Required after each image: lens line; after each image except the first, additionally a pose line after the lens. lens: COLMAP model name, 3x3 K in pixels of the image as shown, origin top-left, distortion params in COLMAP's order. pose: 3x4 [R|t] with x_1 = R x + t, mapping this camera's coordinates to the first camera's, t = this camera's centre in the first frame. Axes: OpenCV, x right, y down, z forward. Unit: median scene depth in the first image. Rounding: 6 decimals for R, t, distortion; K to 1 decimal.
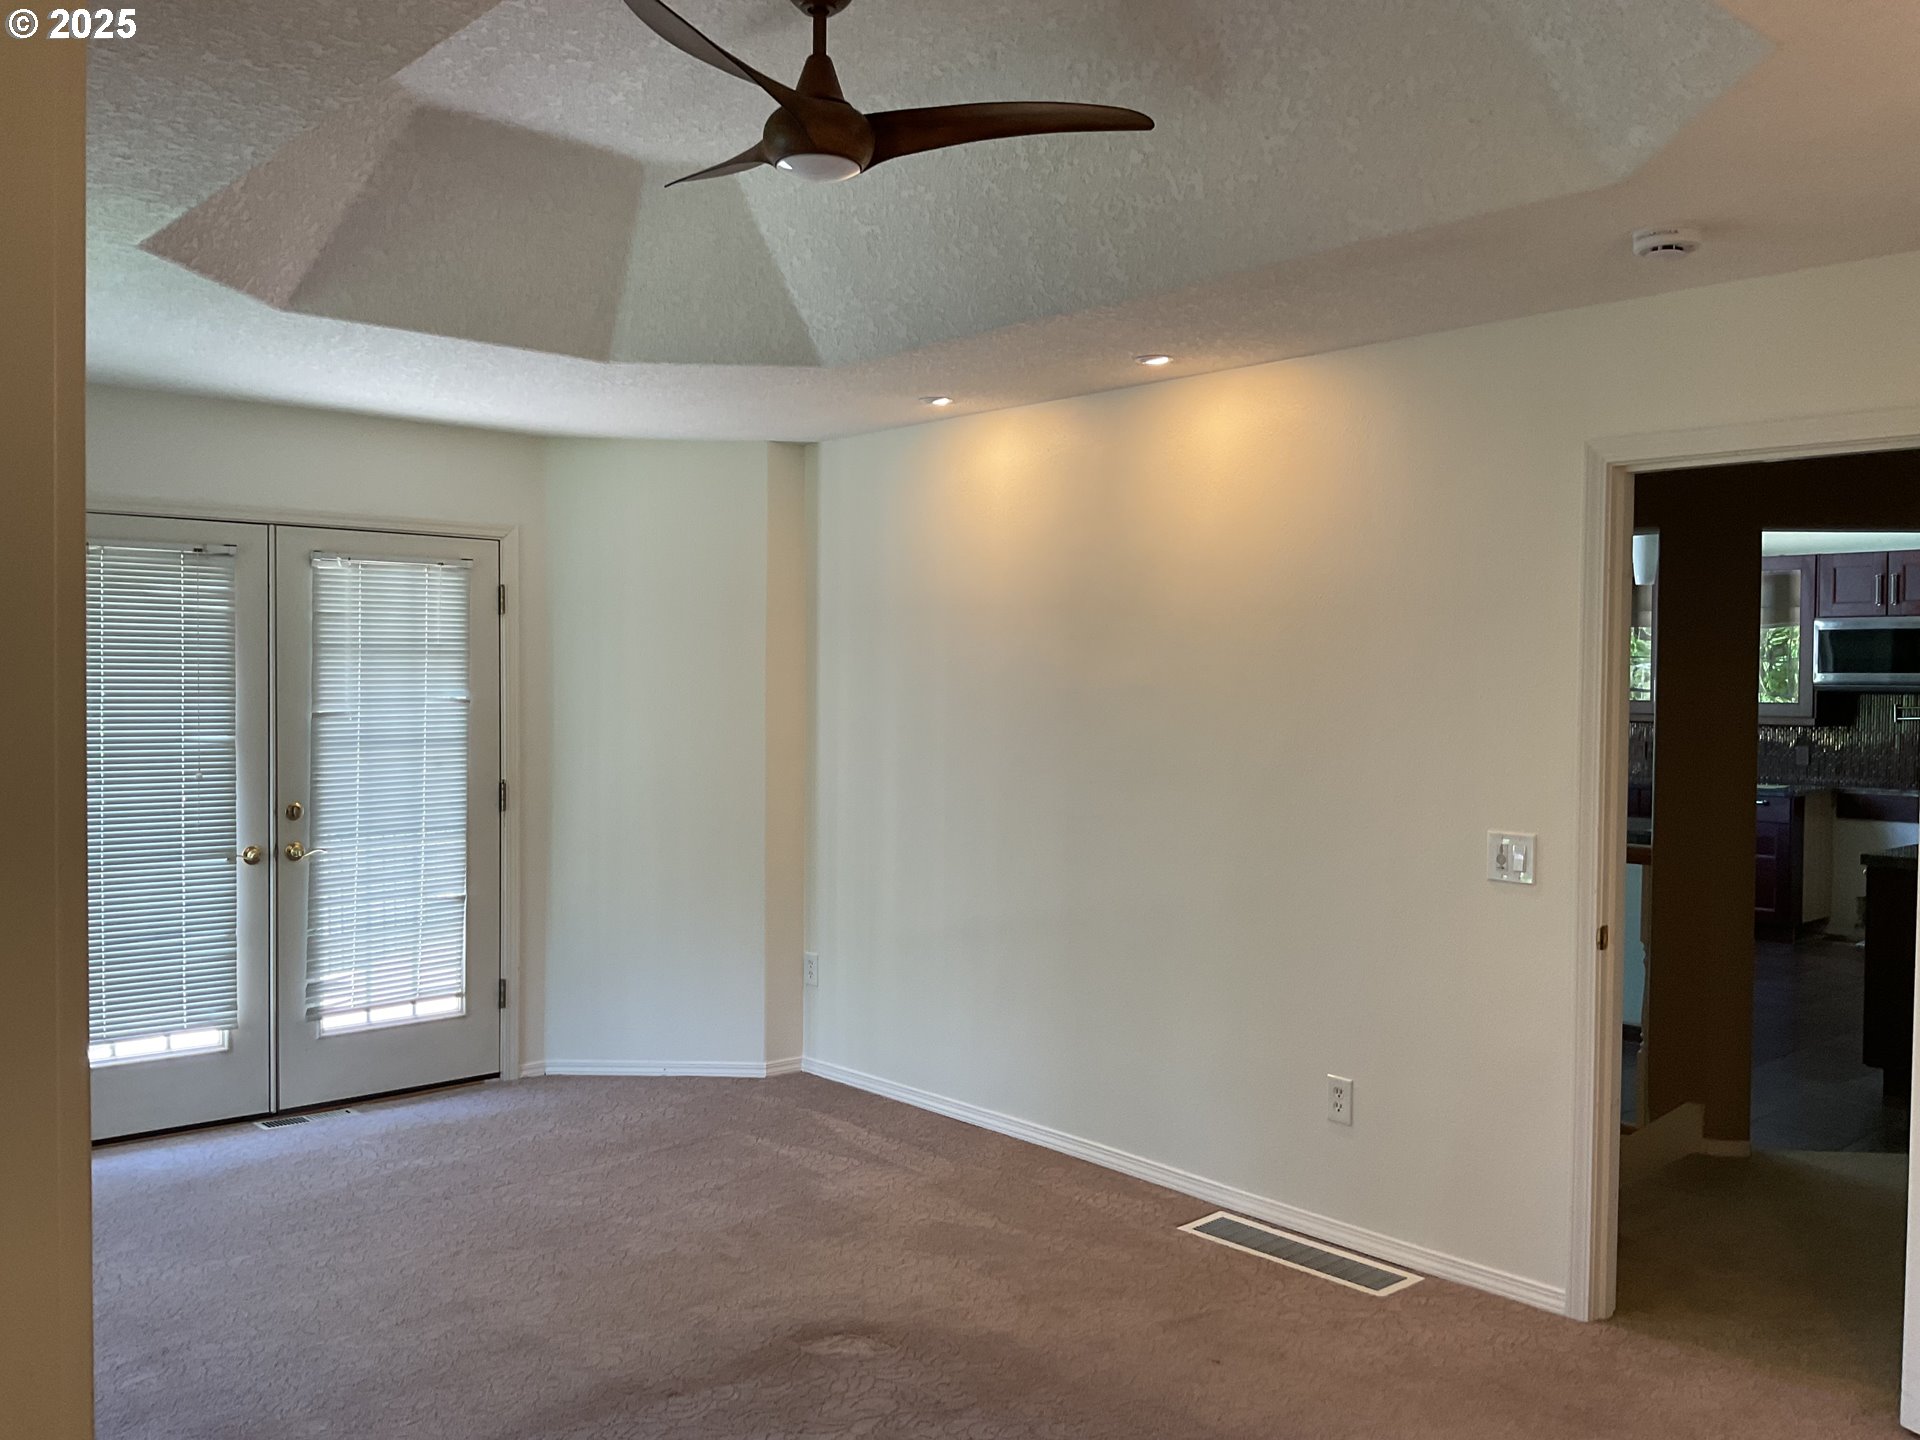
lens RADIAL K [[1585.0, 0, 960.0], [0, 1585.0, 720.0], [0, 0, 1]] dist [0.055114, -0.145481]
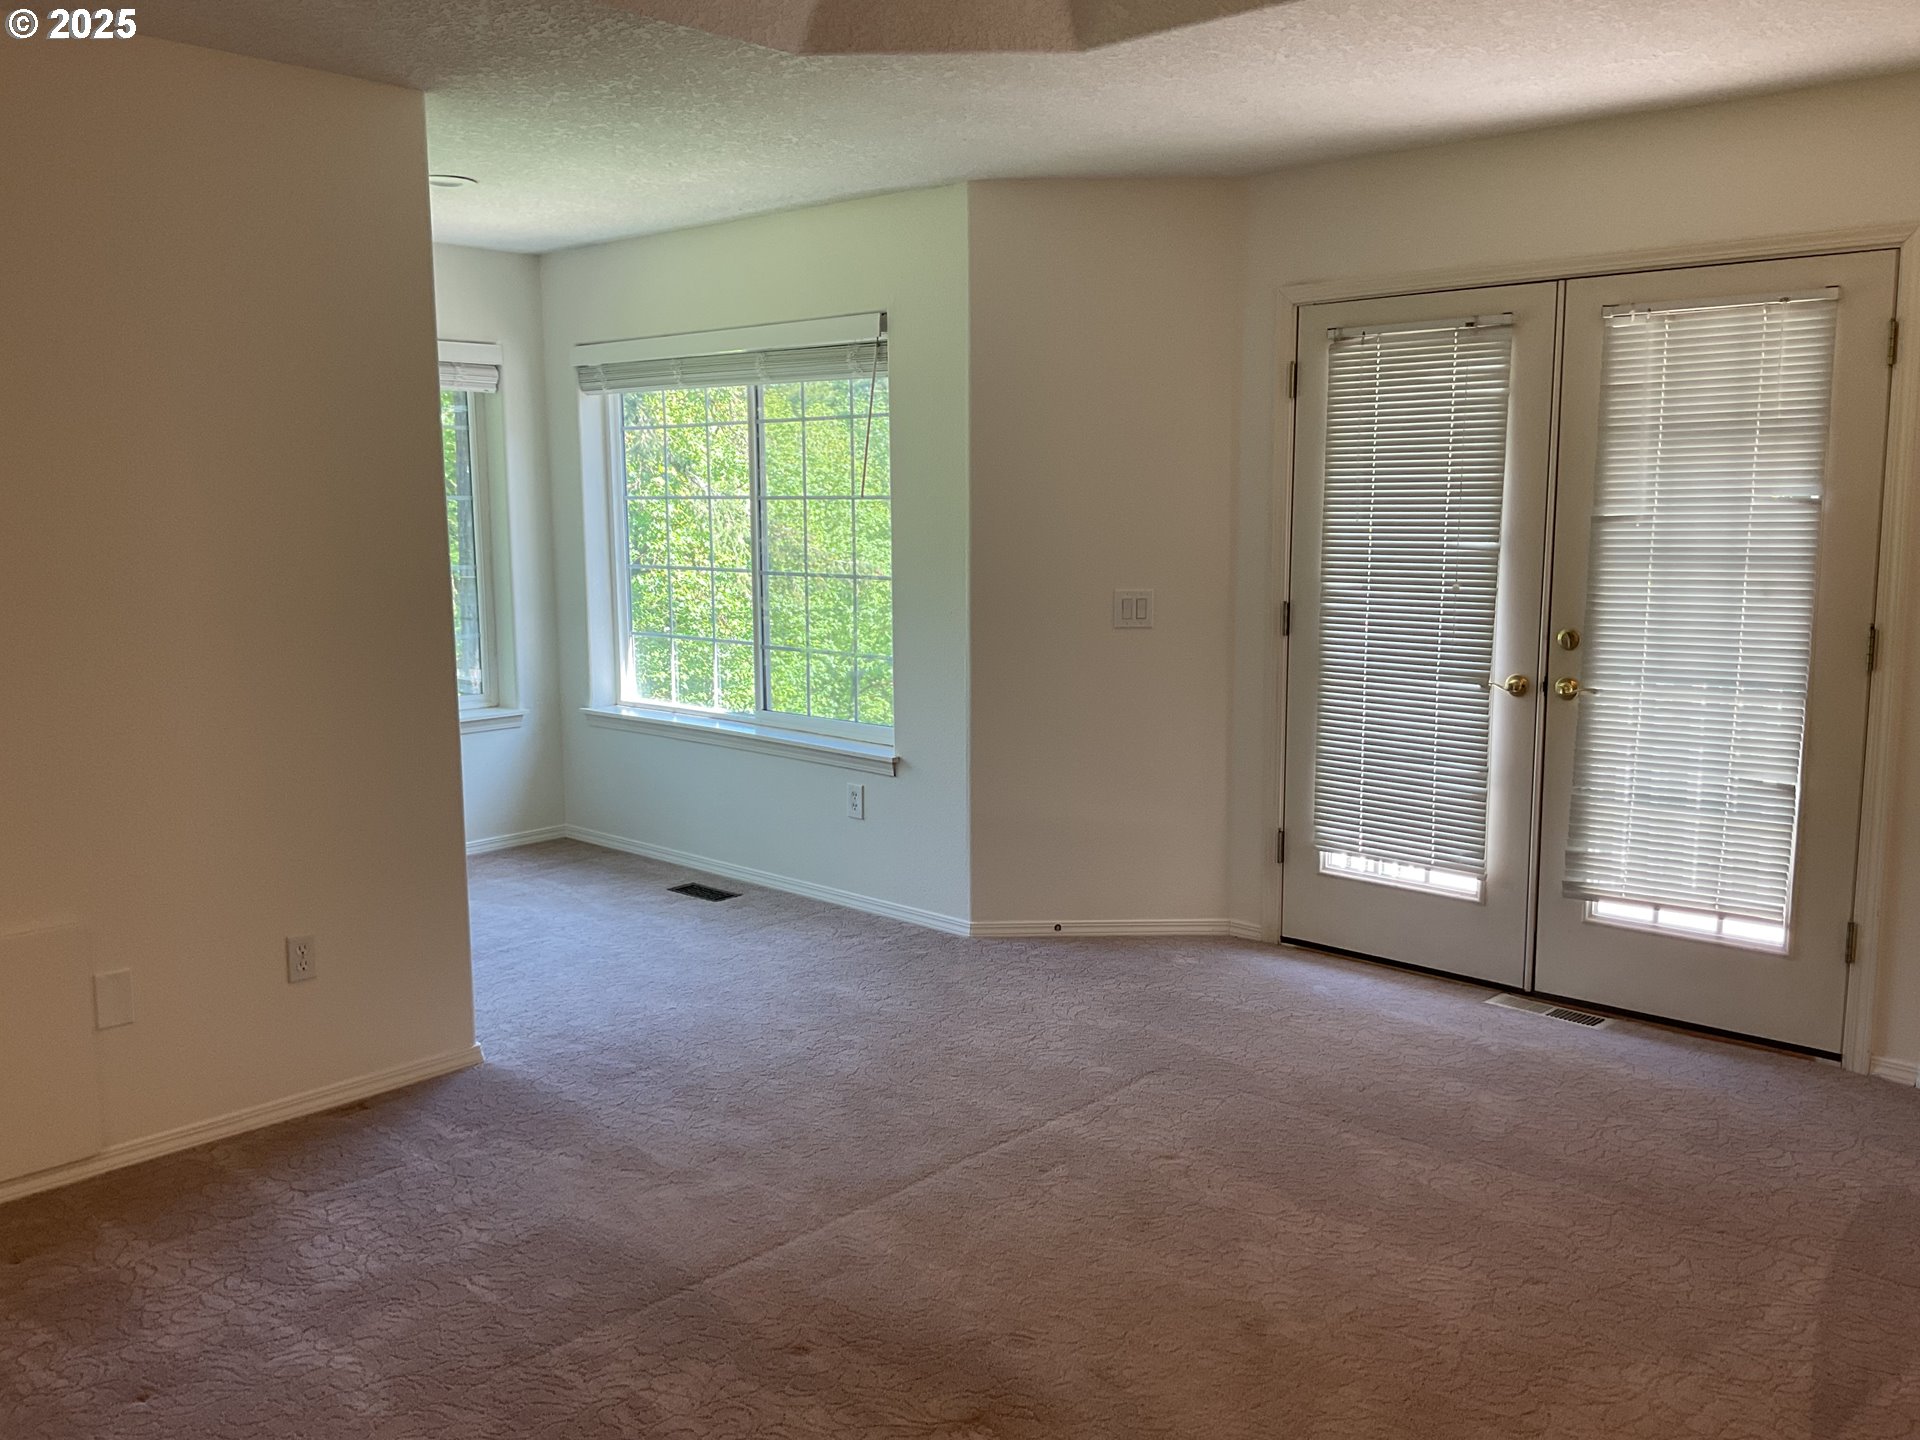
lens RADIAL K [[1585.0, 0, 960.0], [0, 1585.0, 720.0], [0, 0, 1]] dist [0.055114, -0.145481]
pose [[0.081434, 0.129157, -0.988275, 0.356195], [-0.020615, 0.991574, 0.127889, 0.001136], [0.996466, 0.009959, 0.083410, 0.613374]]
